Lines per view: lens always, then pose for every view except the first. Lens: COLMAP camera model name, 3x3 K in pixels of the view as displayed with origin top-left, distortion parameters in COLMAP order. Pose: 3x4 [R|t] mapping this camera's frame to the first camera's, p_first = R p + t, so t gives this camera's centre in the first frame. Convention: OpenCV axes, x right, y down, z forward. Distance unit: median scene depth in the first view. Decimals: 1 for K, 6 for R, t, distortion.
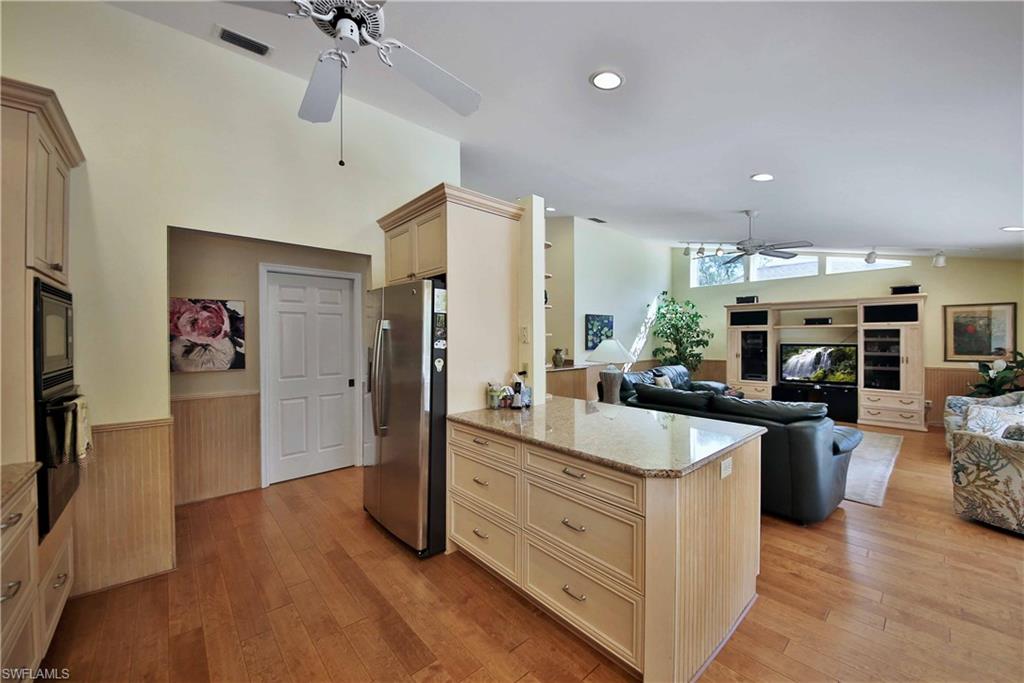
lens RADIAL K [[384.2, 0, 515.7], [0, 384.2, 341.9], [0, 0, 1]] dist [-0.000820, -0.006303]
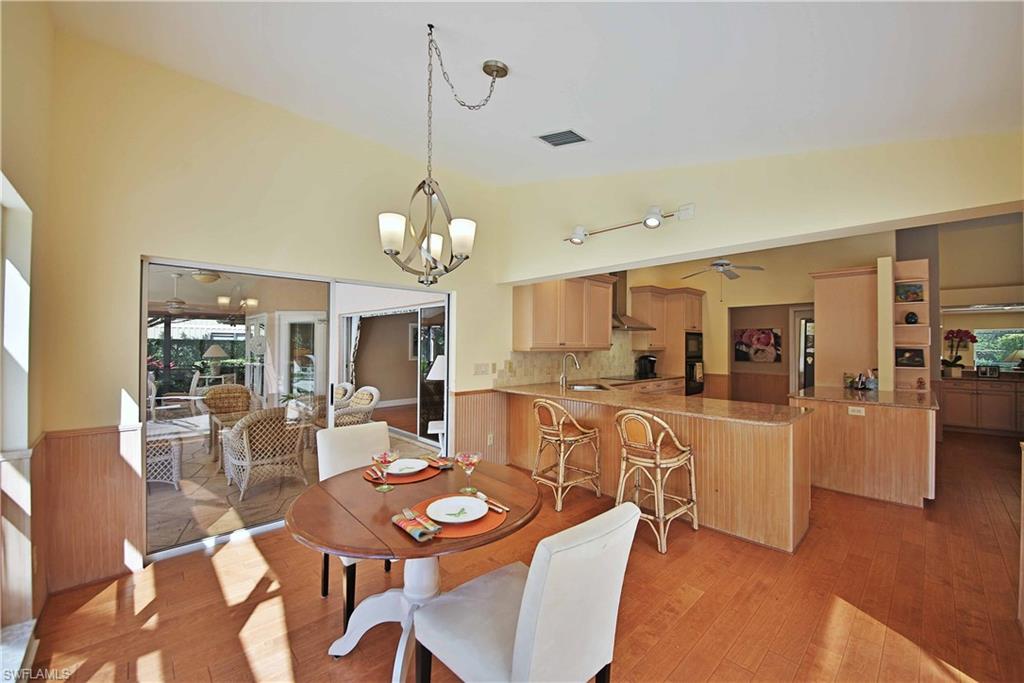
lens RADIAL K [[404.3, 0, 505.5], [0, 404.3, 343.2], [0, 0, 1]] dist [0.000736, 0.000145]
pose [[0.018501, -0.002542, -0.999826, 1.920774], [-0.014713, 0.999888, -0.002815, -0.001164], [0.999721, 0.014762, 0.018462, -0.661608]]
